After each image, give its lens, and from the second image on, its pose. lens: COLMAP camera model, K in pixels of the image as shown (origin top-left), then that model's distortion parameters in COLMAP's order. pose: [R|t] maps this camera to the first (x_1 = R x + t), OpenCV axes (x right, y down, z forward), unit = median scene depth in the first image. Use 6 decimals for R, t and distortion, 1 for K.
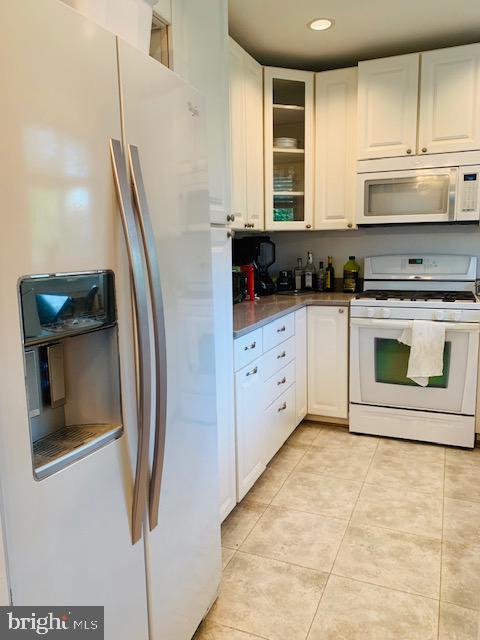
lens RADIAL K [[499.1, 0, 237.8], [0, 499.1, 323.5], [0, 0, 1]] dist [0.045963, -0.040464]
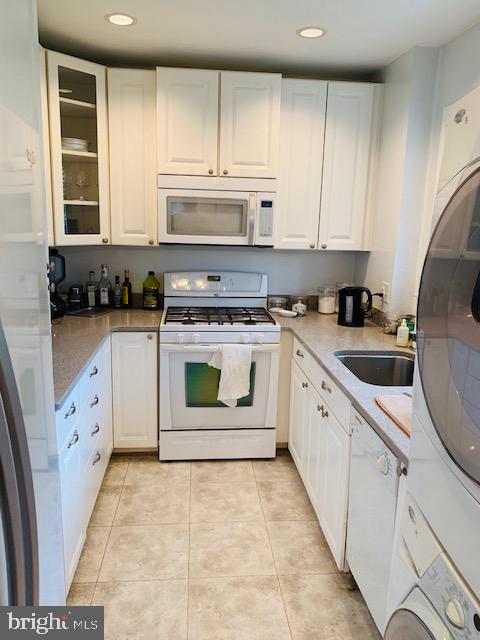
lens RADIAL K [[499.1, 0, 241.2], [0, 499.1, 318.8], [0, 0, 1]] dist [0.045963, -0.040464]
pose [[0.875514, -0.055596, 0.479984, -0.100538], [0.026895, 0.997426, 0.066472, -0.131124], [-0.482444, -0.045288, 0.874755, 0.116867]]
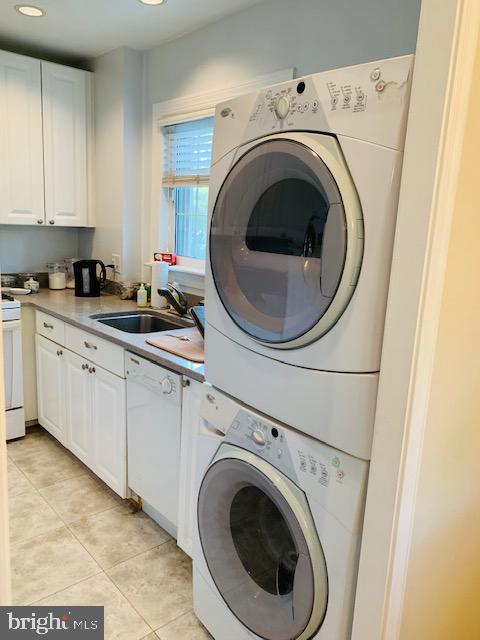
lens RADIAL K [[499.1, 0, 244.6], [0, 499.1, 321.4], [0, 0, 1]] dist [0.045963, -0.040464]
pose [[0.417297, -0.145190, 0.897097, -0.281472], [0.082543, 0.989130, 0.121689, -0.091969], [-0.905014, 0.023269, 0.424746, 0.123595]]
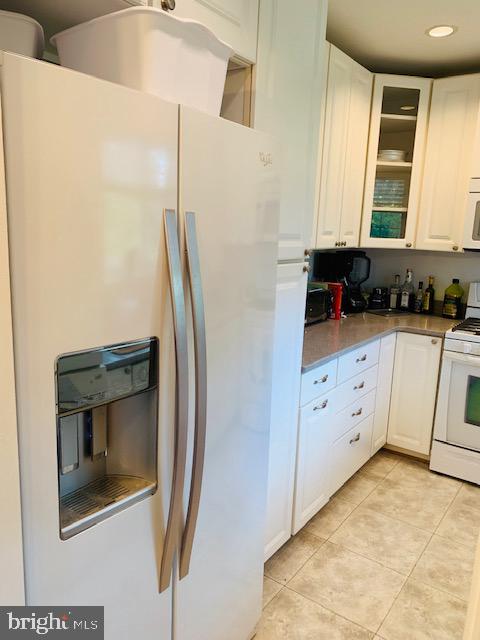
lens RADIAL K [[499.1, 0, 236.6], [0, 499.1, 323.6], [0, 0, 1]] dist [0.045963, -0.040464]
pose [[0.972587, 0.098993, -0.210414, 0.049714], [-0.090120, 0.994605, 0.051369, -0.082391], [0.214365, -0.030999, 0.976262, 0.016850]]
